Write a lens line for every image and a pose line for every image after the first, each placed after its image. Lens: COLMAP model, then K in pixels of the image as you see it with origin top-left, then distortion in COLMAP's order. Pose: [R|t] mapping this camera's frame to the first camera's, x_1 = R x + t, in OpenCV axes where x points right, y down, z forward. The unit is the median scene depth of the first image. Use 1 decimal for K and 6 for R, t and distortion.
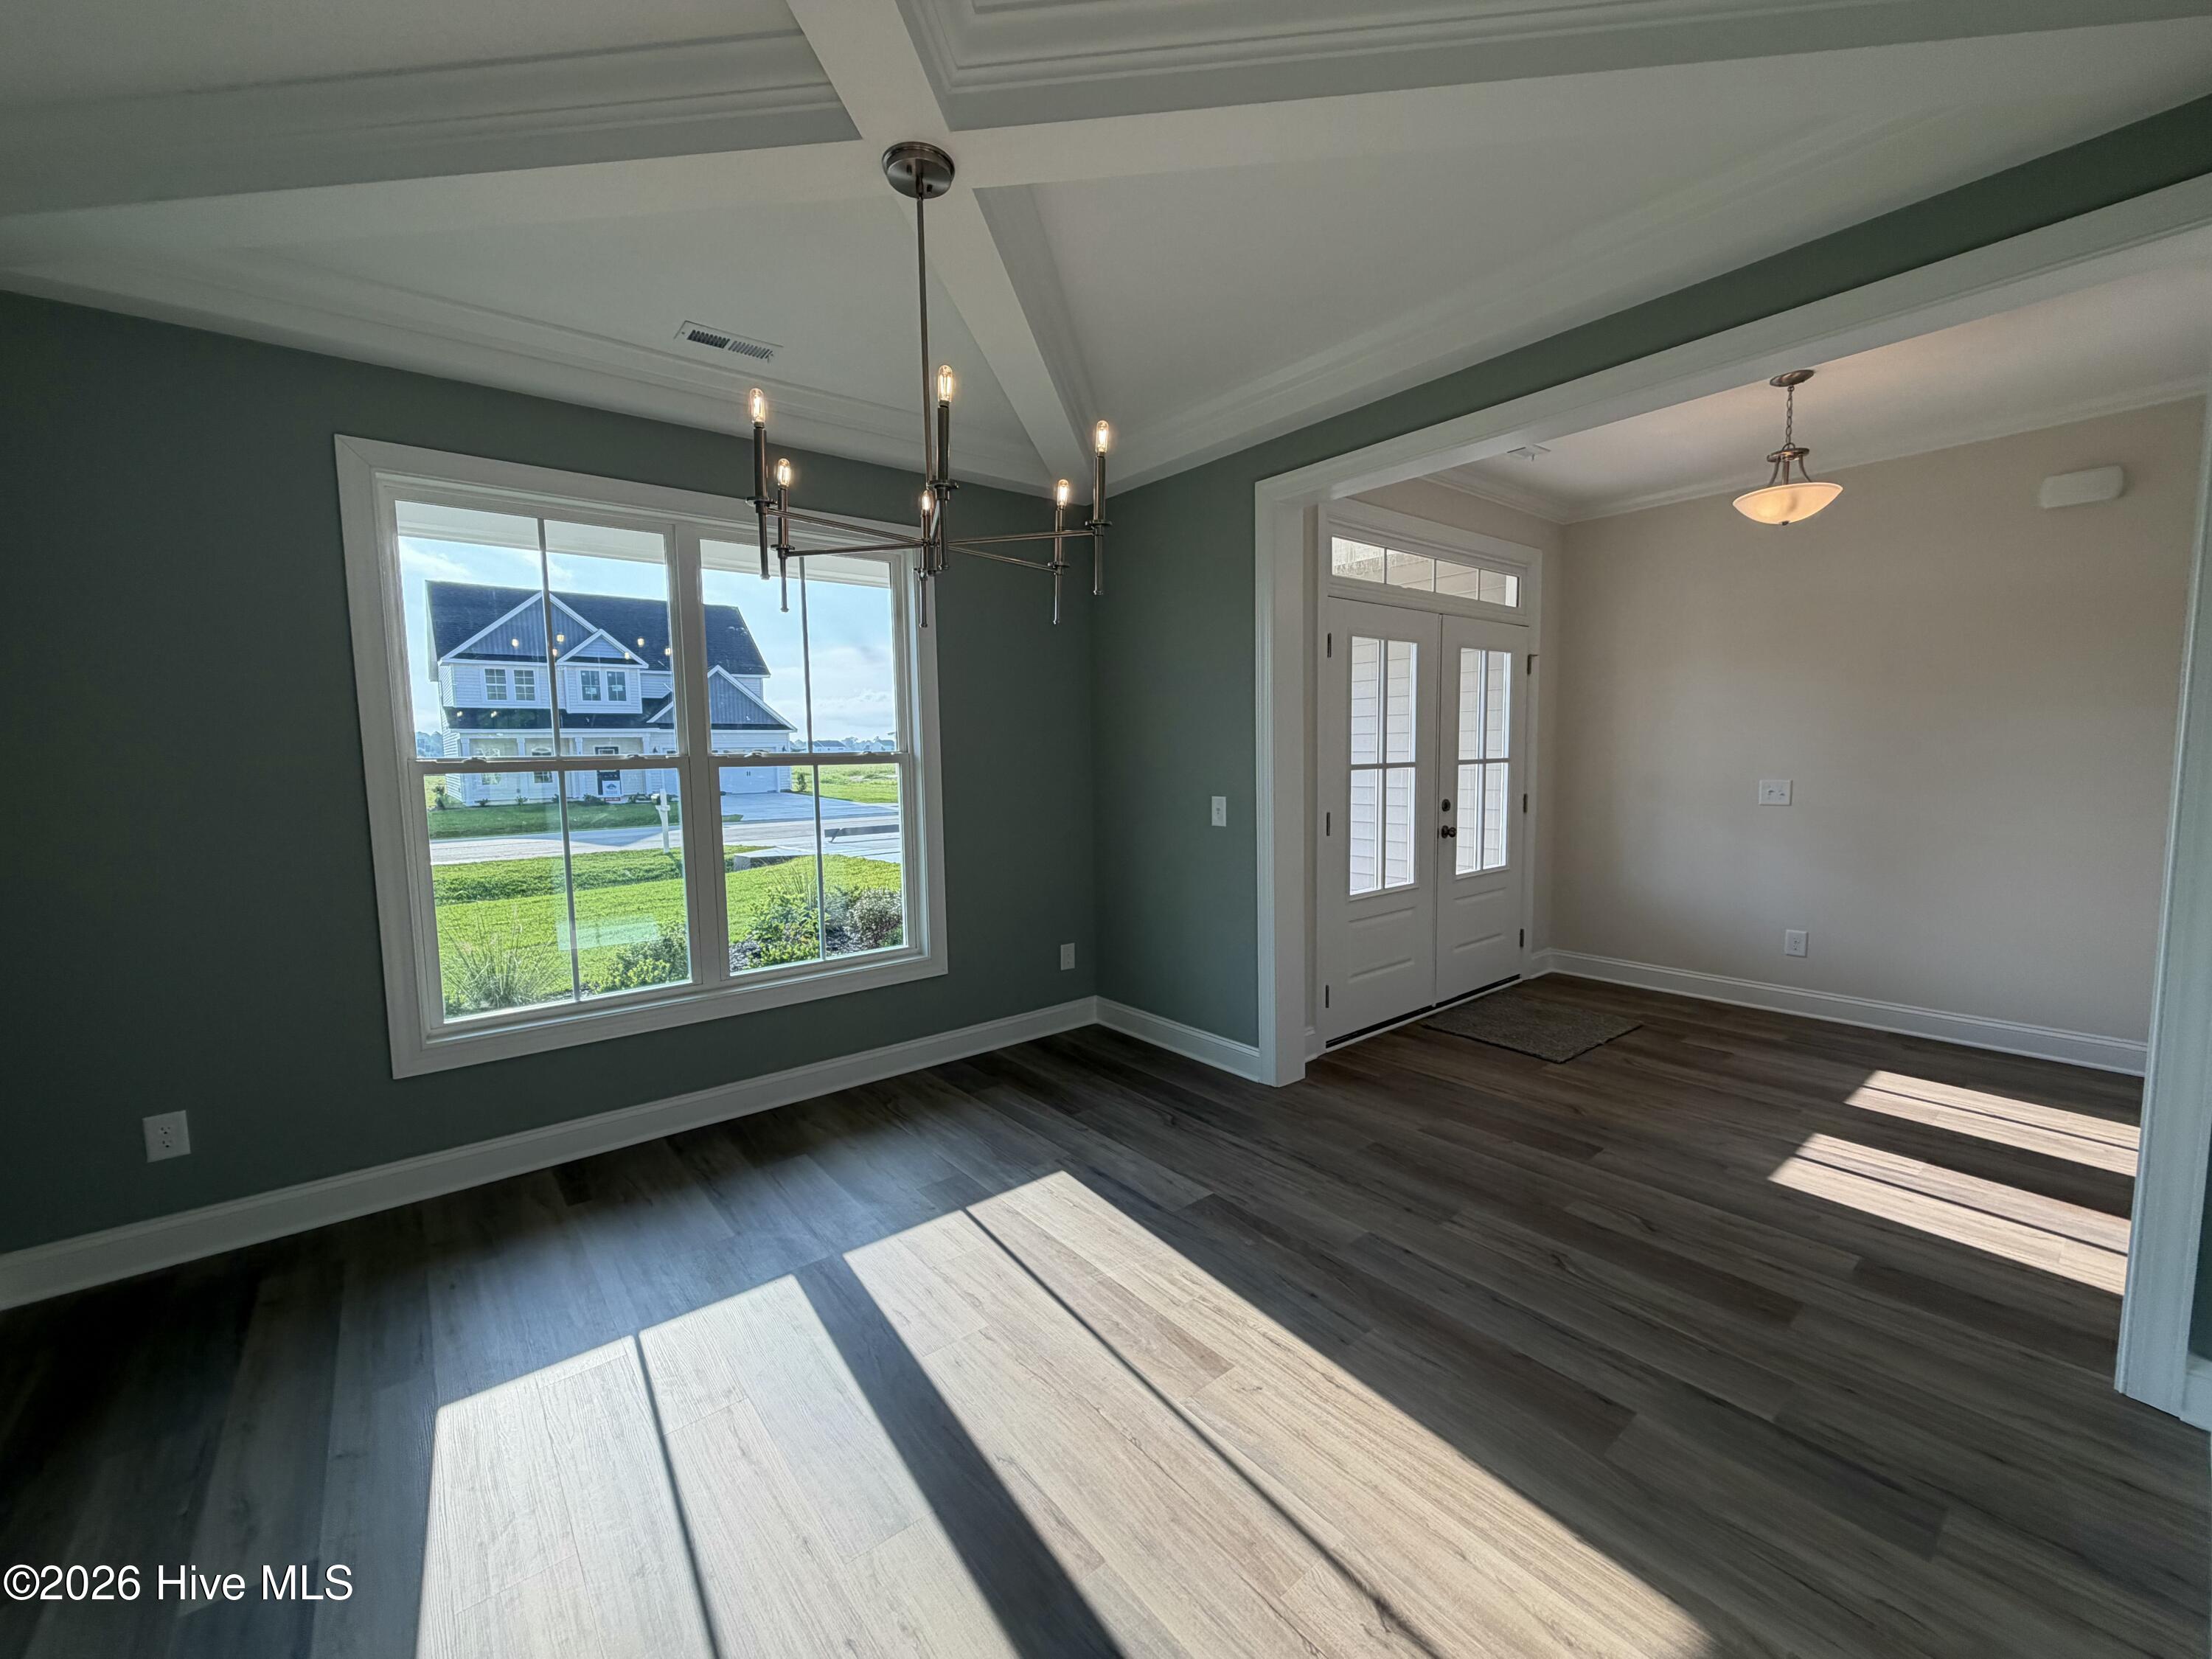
lens RADIAL K [[883.3, 0, 1099.6], [0, 883.3, 830.8], [0, 0, 1]] dist [0.000094, -0.000183]
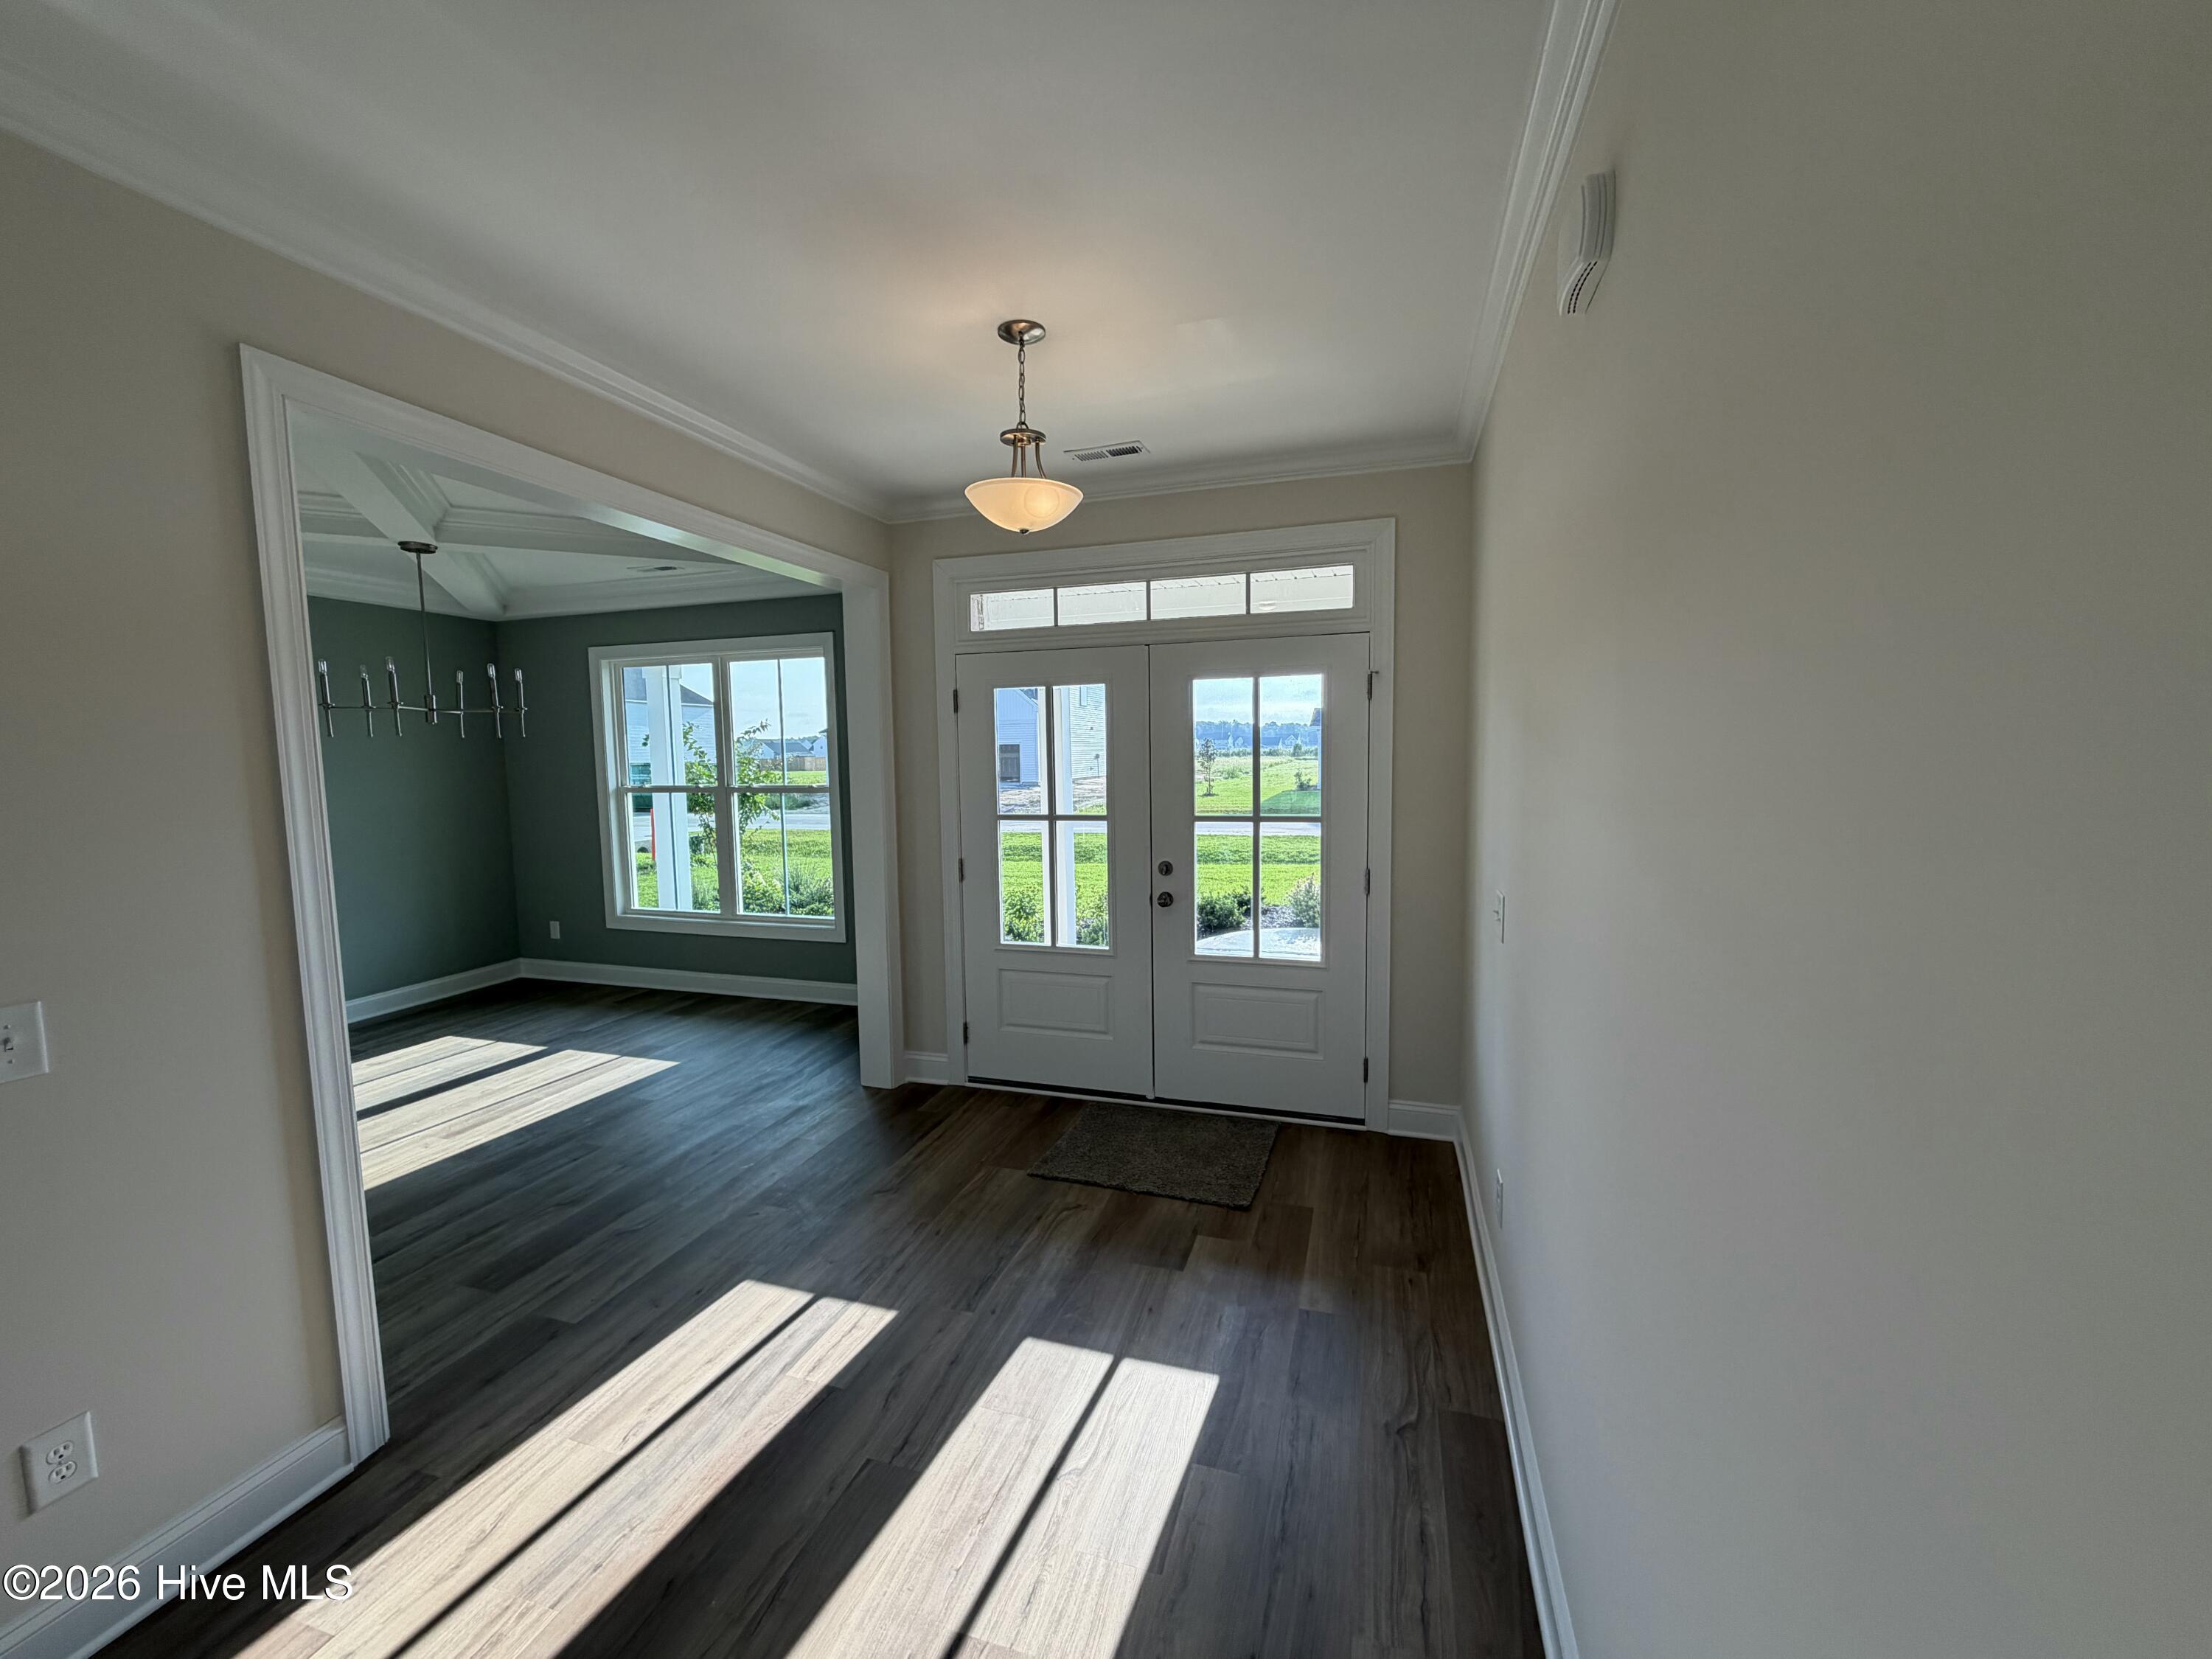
lens RADIAL K [[883.3, 0, 1099.6], [0, 883.3, 830.8], [0, 0, 1]] dist [0.000094, -0.000183]
pose [[0.551866, 0.083534, -0.829738, 1.183088], [-0.071325, 0.996053, 0.052839, -0.117408], [0.830877, 0.030021, 0.555646, 0.534658]]
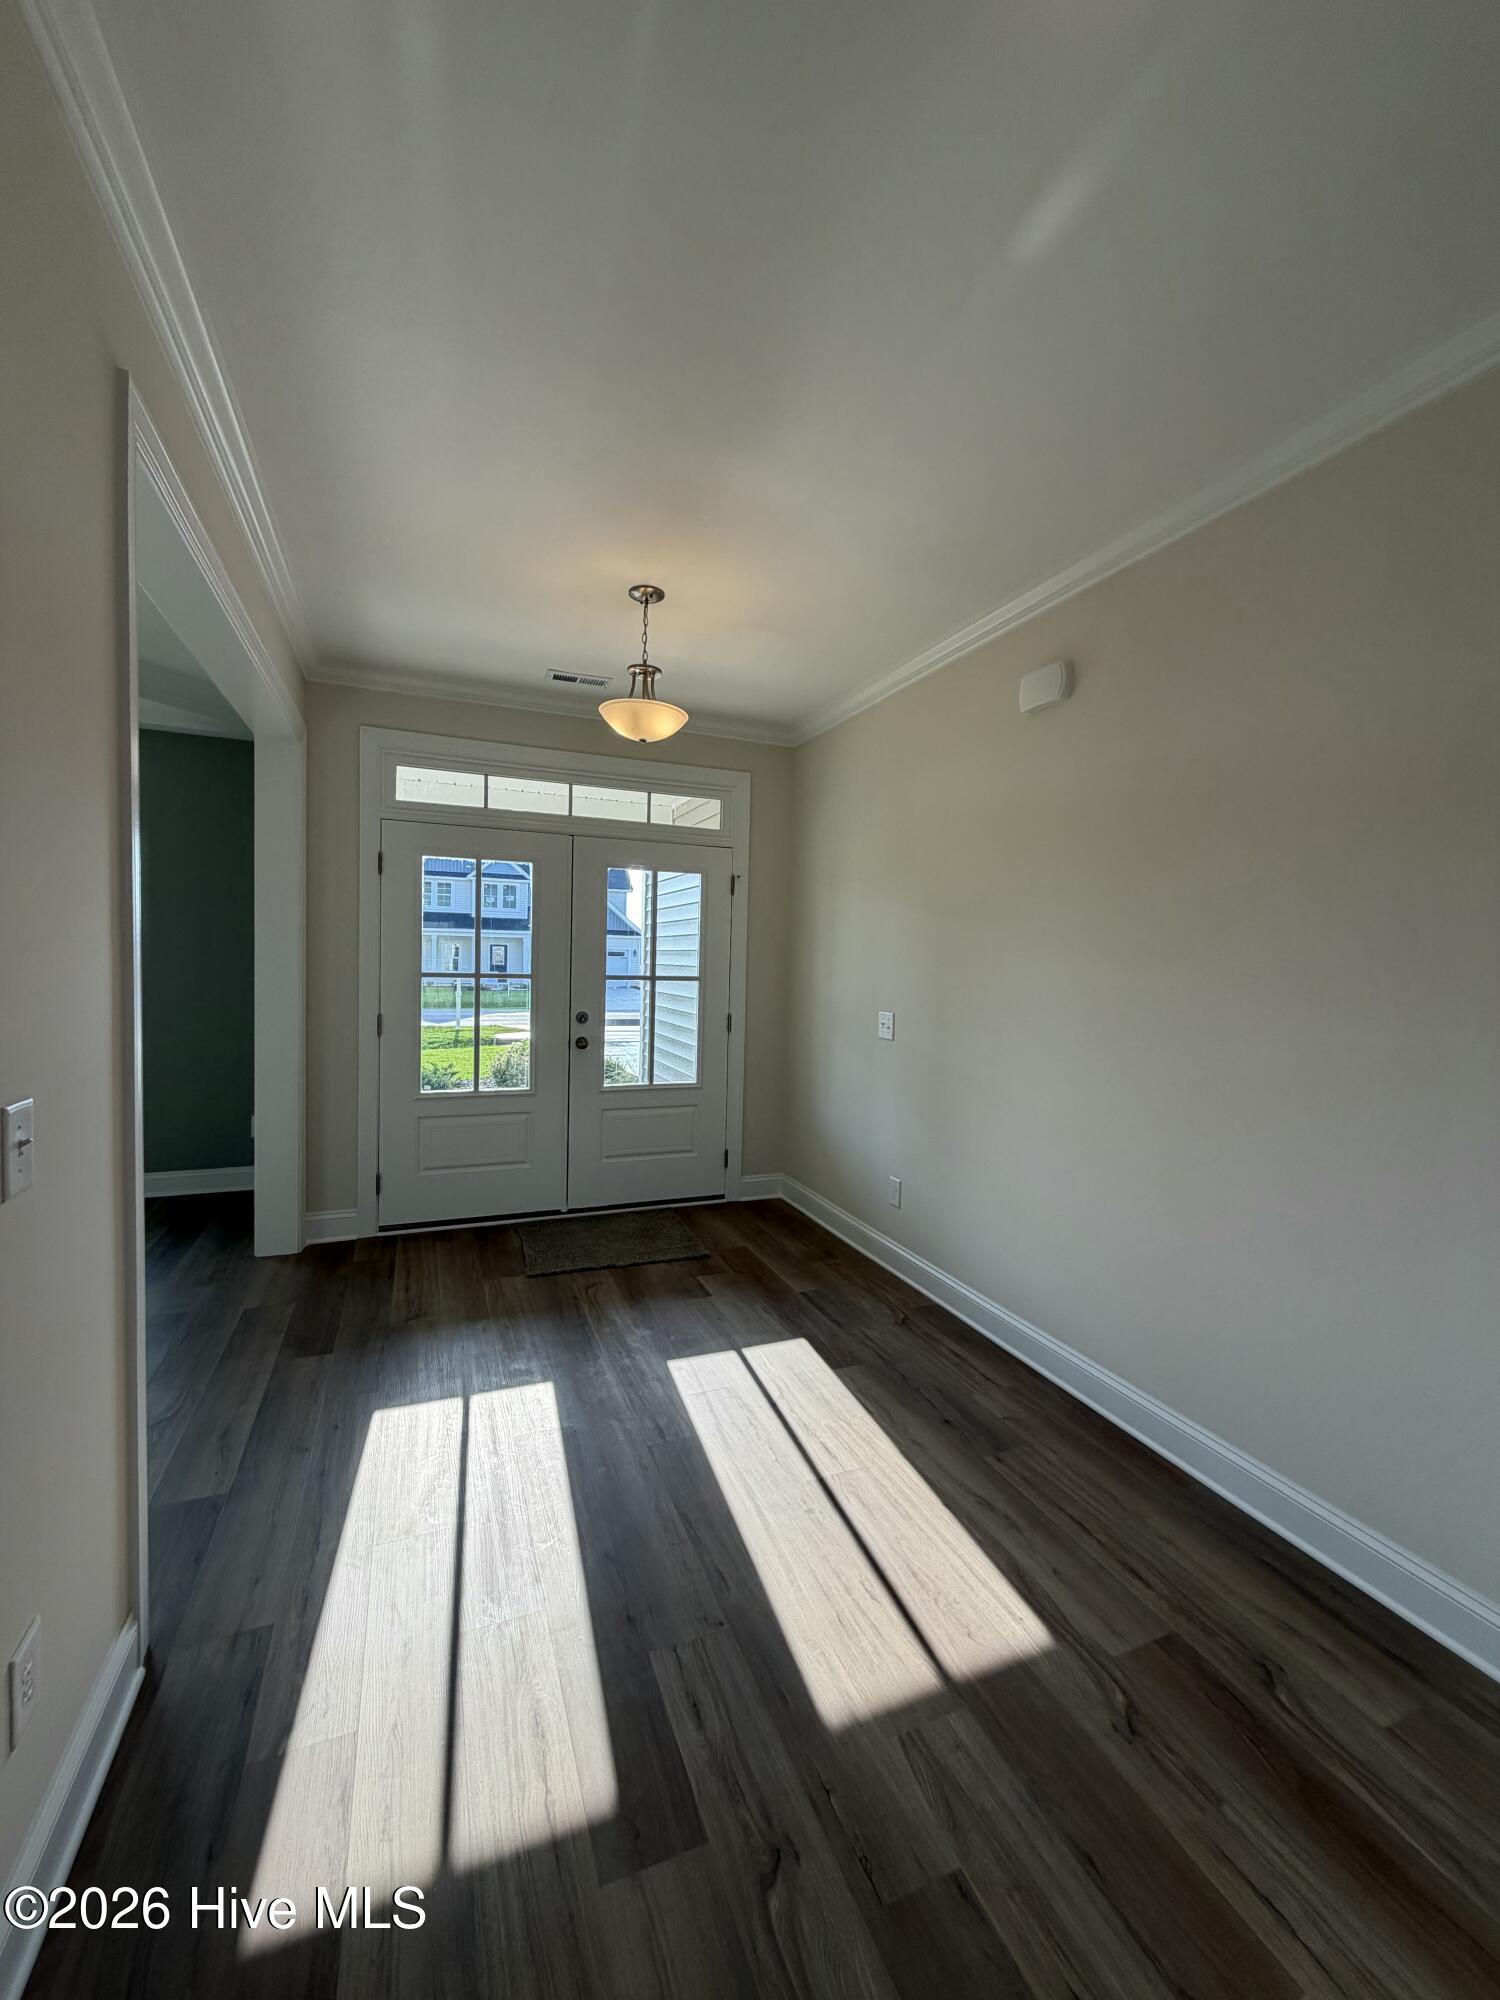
lens RADIAL K [[798.6, 0, 748.9], [0, 798.6, 994.2], [0, 0, 1]] dist [0.000094, -0.000183]
pose [[0.958154, 0.054562, -0.281006, 0.944979], [-0.068543, 0.996840, -0.040159, -0.036117], [0.277927, 0.057739, 0.958865, 0.171296]]
